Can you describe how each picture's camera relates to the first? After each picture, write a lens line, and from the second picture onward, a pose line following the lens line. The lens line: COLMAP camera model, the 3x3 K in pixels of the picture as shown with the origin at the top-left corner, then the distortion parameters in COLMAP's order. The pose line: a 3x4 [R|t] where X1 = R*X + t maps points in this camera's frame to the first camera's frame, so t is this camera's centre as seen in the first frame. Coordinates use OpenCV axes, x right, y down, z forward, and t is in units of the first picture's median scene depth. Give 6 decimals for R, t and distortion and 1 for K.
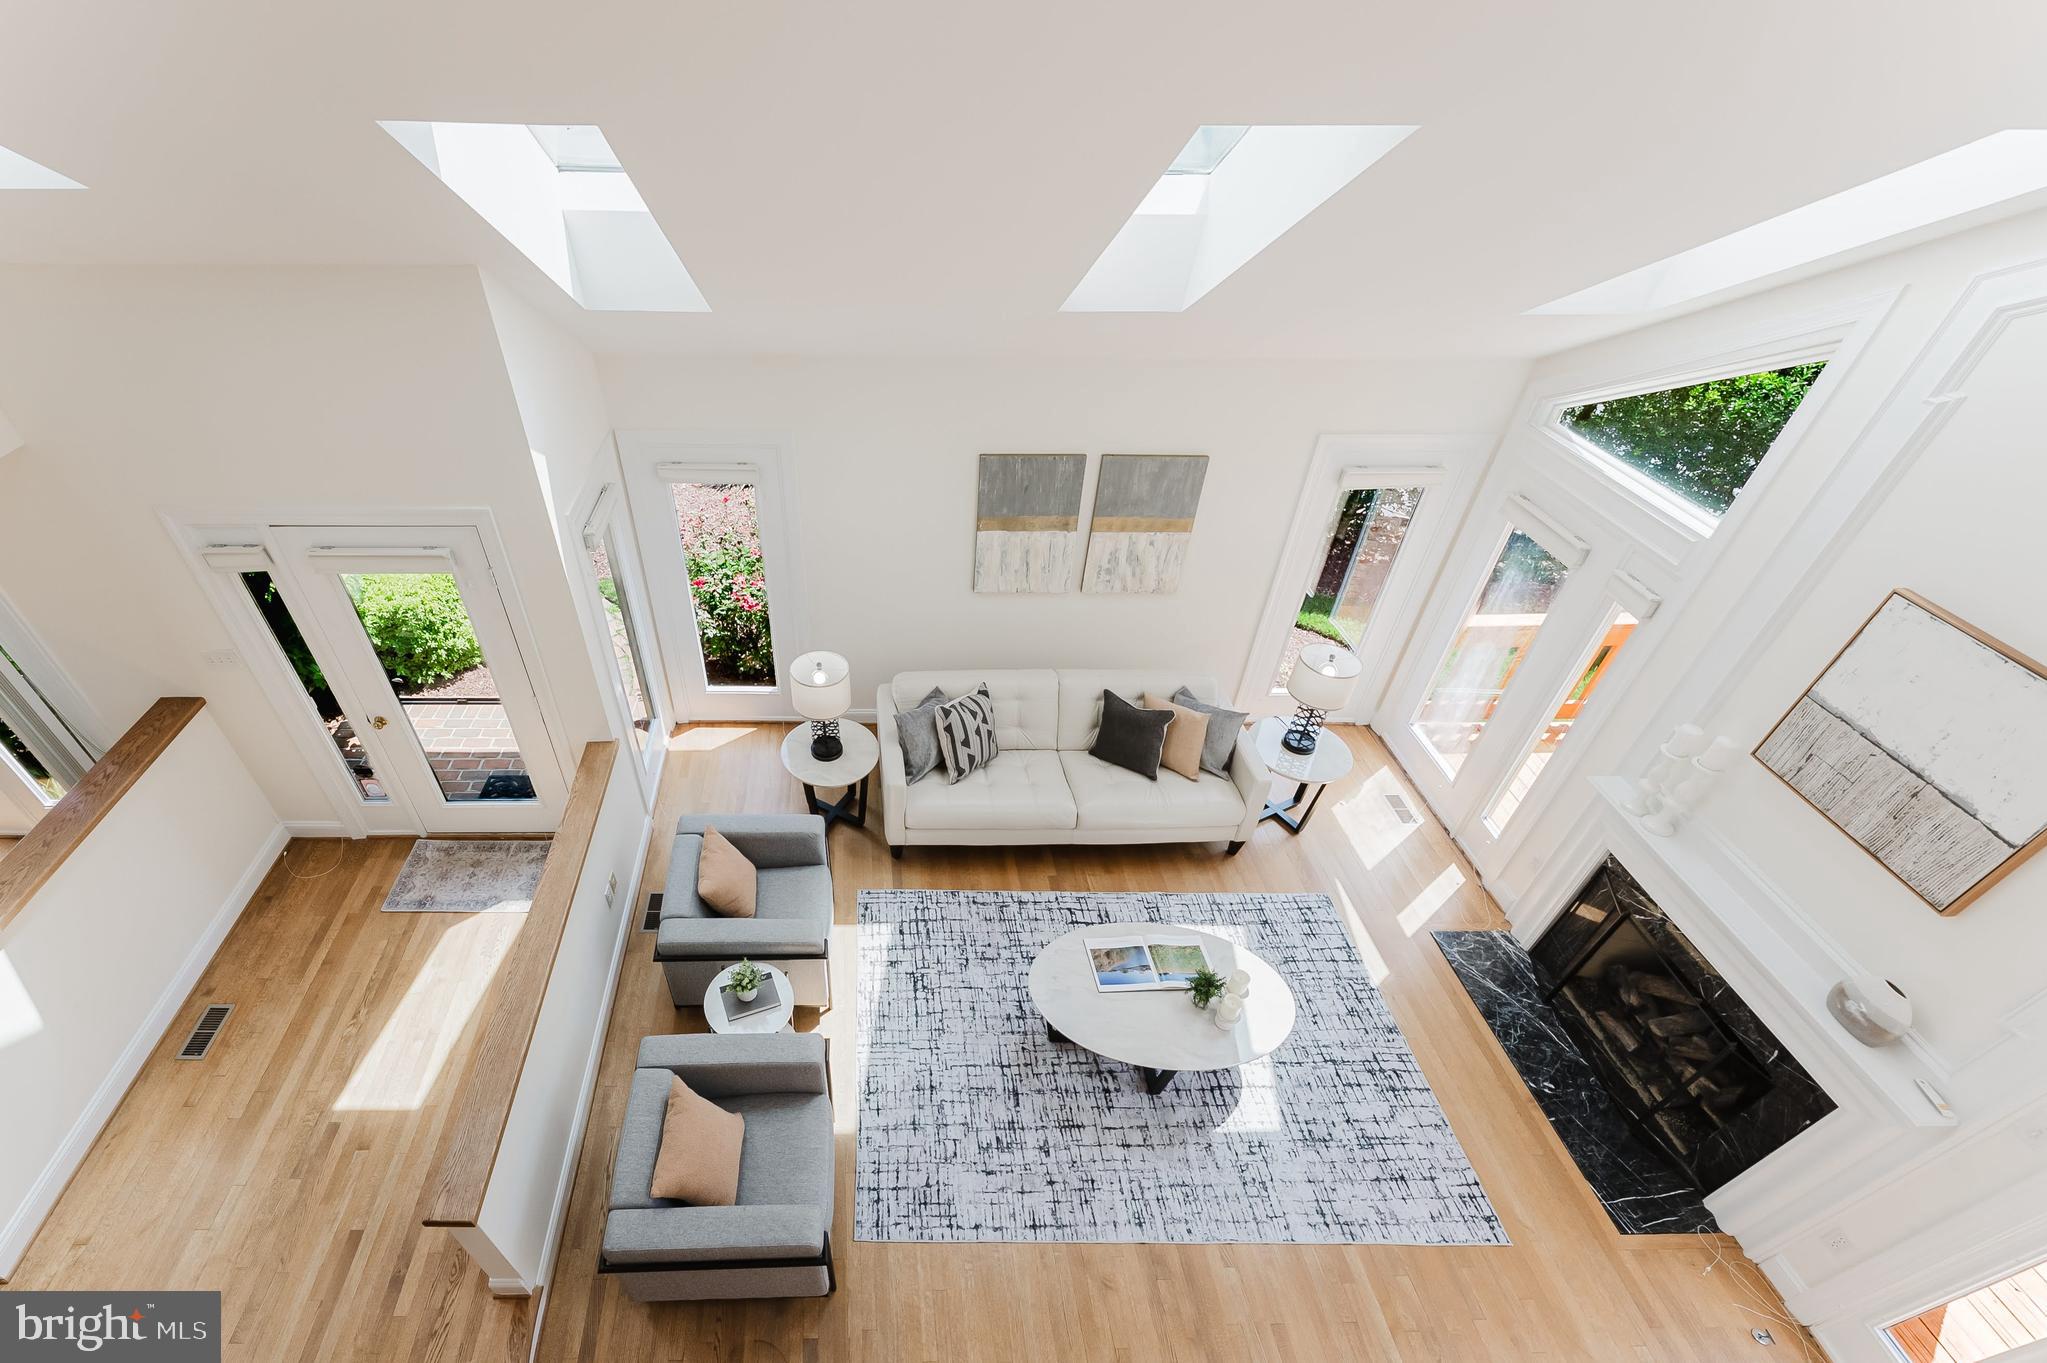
lens RADIAL K [[888.6, 0, 844.0], [0, 888.6, 669.0], [0, 0, 1]] dist [-0.002771, -0.001558]
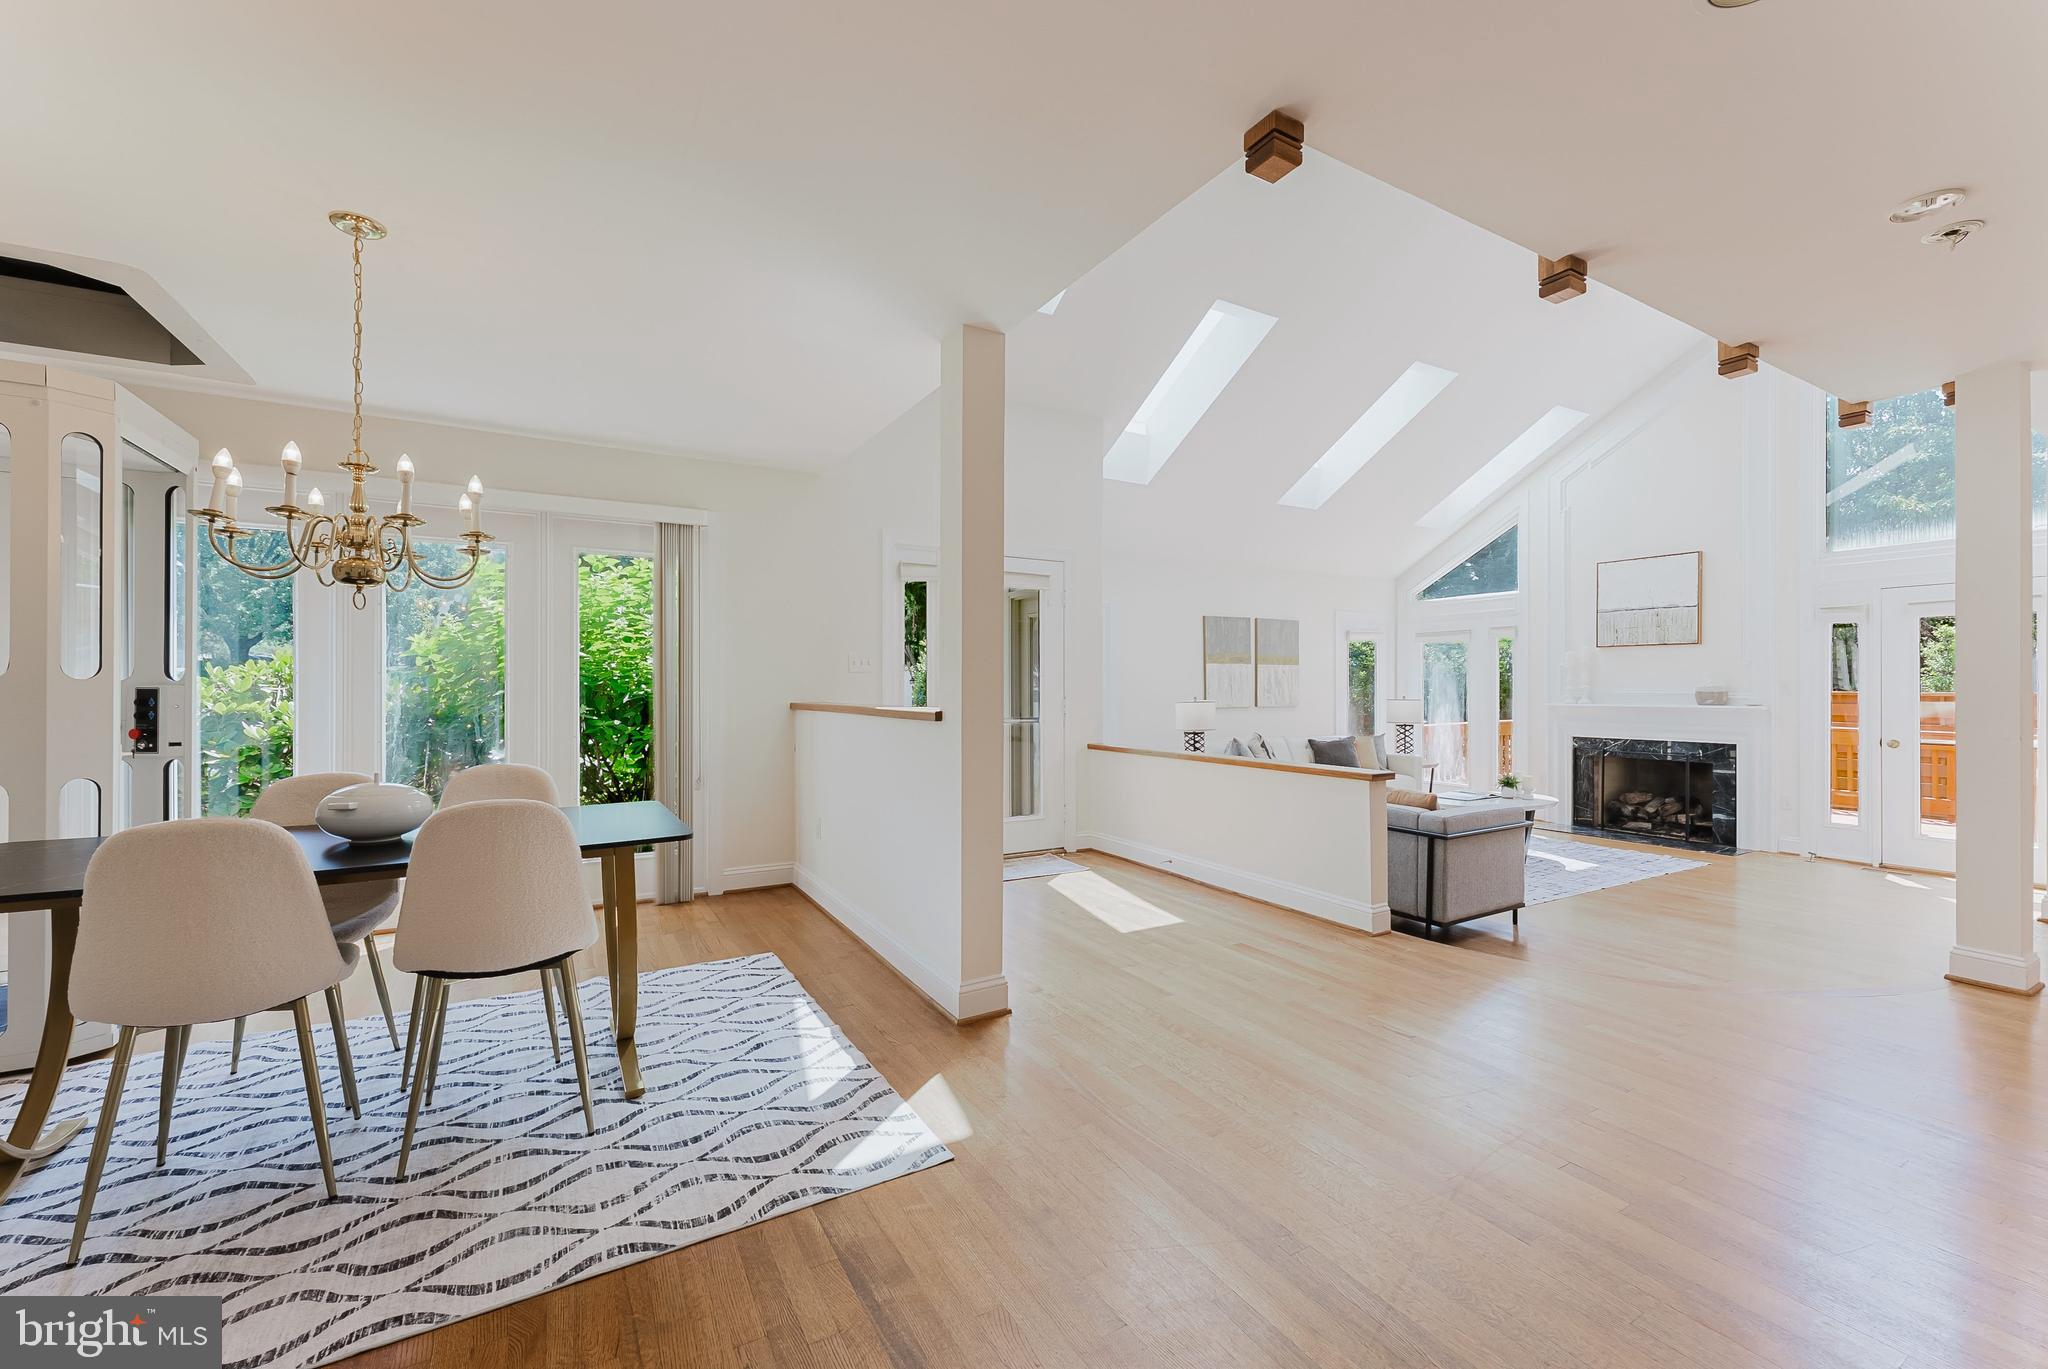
lens RADIAL K [[821.4, 0, 1021.6], [0, 821.4, 648.8], [0, 0, 1]] dist [-0.002024, 0.000581]
pose [[0.867036, 0.034930, 0.497020, -1.123650], [0.292615, 0.771687, -0.564691, 0.725741], [-0.403269, 0.635043, 0.658859, 0.160555]]
